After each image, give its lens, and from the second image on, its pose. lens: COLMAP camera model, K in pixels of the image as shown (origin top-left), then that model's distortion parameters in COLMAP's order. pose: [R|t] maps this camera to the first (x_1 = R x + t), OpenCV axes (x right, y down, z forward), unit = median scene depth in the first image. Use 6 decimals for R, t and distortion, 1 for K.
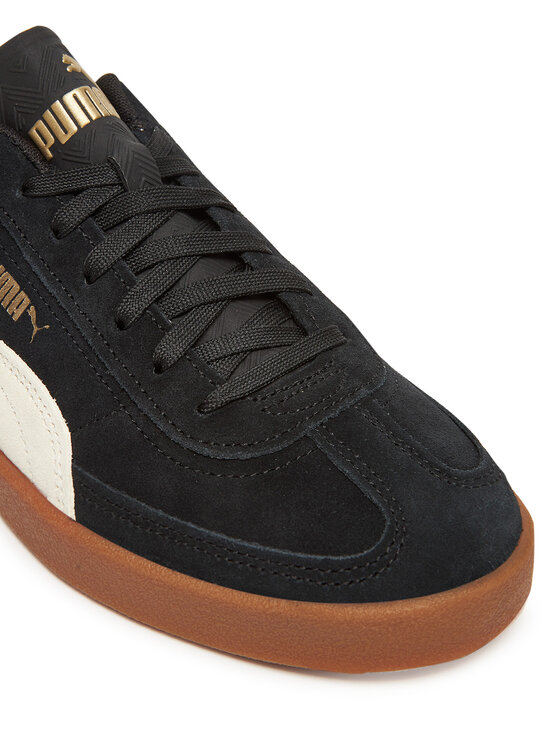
lens RADIAL K [[1193.6, 0, 280.9], [0, 1193.6, 374.0], [0, 0, 1]] dist [-0.043433, 0.000000]
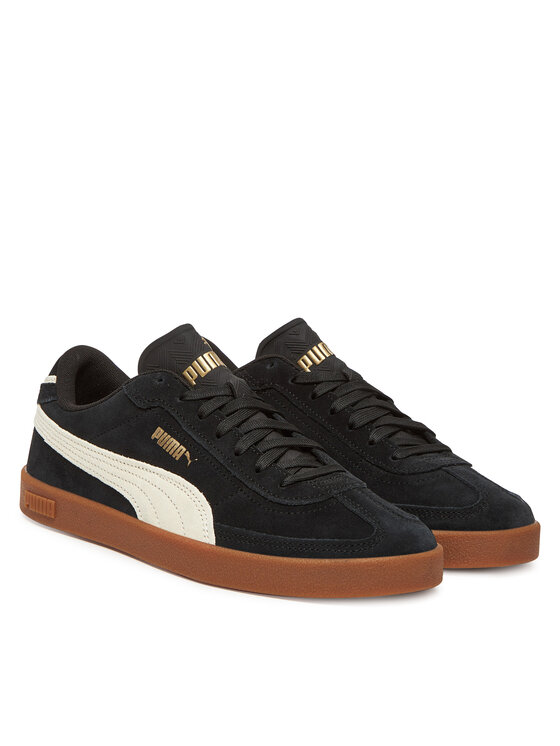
lens RADIAL K [[1766.4, 0, 279.7], [0, 1766.4, 373.1], [0, 0, 1]] dist [0.036402, 0.000000]
pose [[0.993118, 0.024092, 0.114615, -0.399699], [0.025505, 0.910643, -0.412407, 1.046217], [-0.114309, 0.412492, 0.903761, -1.733320]]
